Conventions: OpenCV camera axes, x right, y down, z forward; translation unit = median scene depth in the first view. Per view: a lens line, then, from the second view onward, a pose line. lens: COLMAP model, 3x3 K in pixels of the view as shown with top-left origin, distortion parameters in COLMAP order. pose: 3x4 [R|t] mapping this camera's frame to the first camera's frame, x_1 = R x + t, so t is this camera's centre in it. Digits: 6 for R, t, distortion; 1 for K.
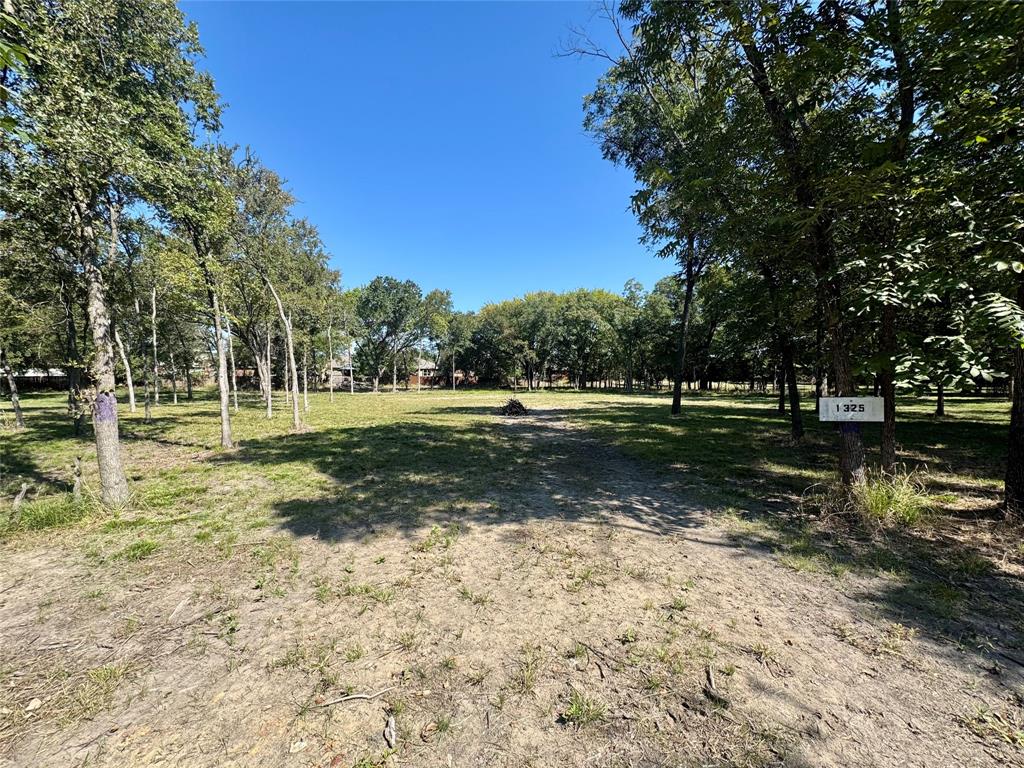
lens RADIAL K [[406.8, 0, 513.8], [0, 406.8, 385.7], [0, 0, 1]] dist [0.000051, -0.000084]
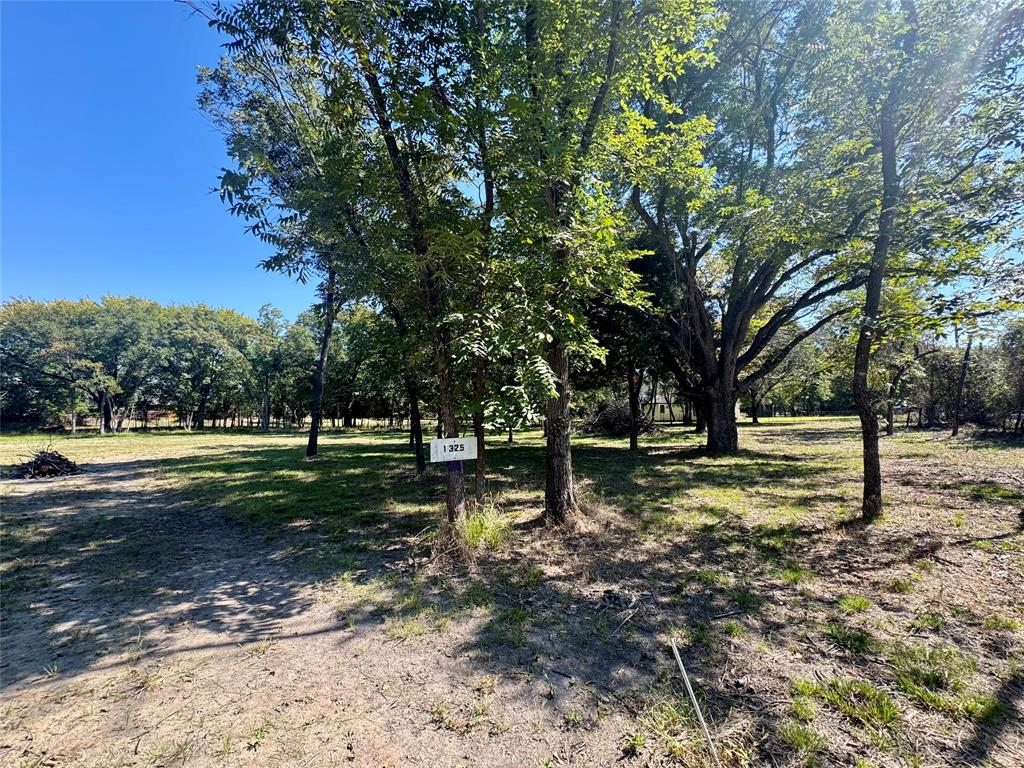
lens RADIAL K [[406.8, 0, 511.1], [0, 406.8, 382.5], [0, 0, 1]] dist [0.000051, -0.000084]
pose [[0.688386, 0.055059, 0.723252, 0.103709], [0.015225, 0.995798, -0.090298, -0.013951], [-0.725185, 0.073171, 0.684655, 0.101558]]
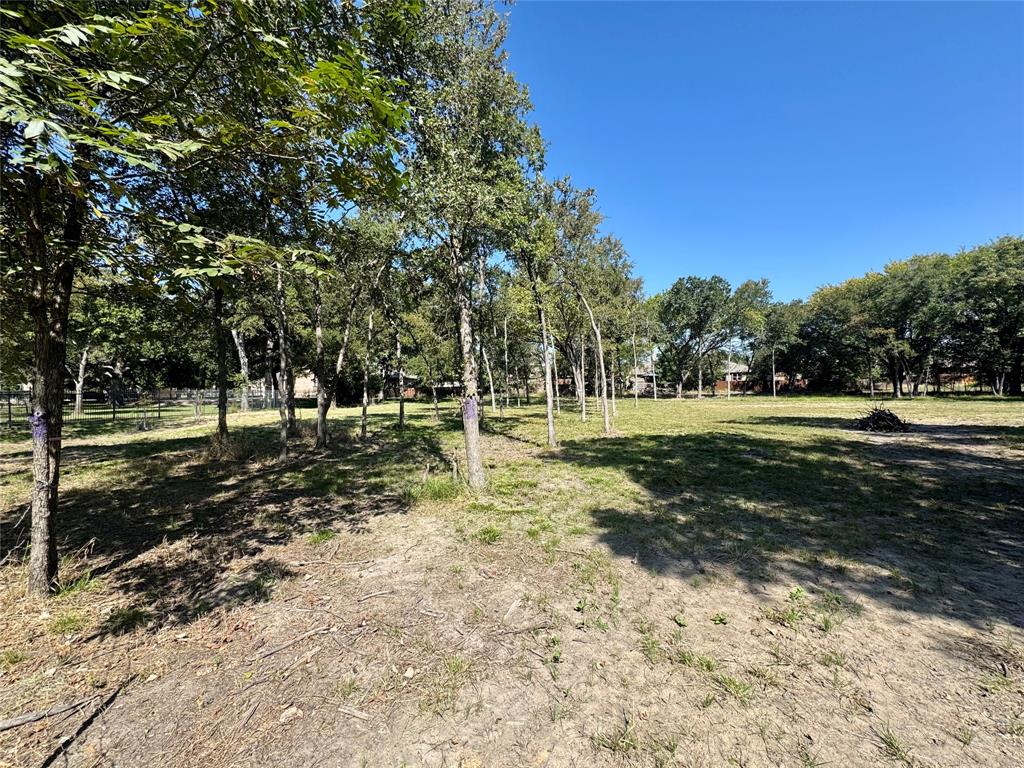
lens RADIAL K [[406.8, 0, 513.1], [0, 406.8, 381.9], [0, 0, 1]] dist [0.000051, -0.000084]
pose [[0.757983, -0.022791, -0.651876, -0.072108], [0.006337, 0.999600, -0.027580, 0.006326], [0.652244, 0.016774, 0.757824, 0.108343]]
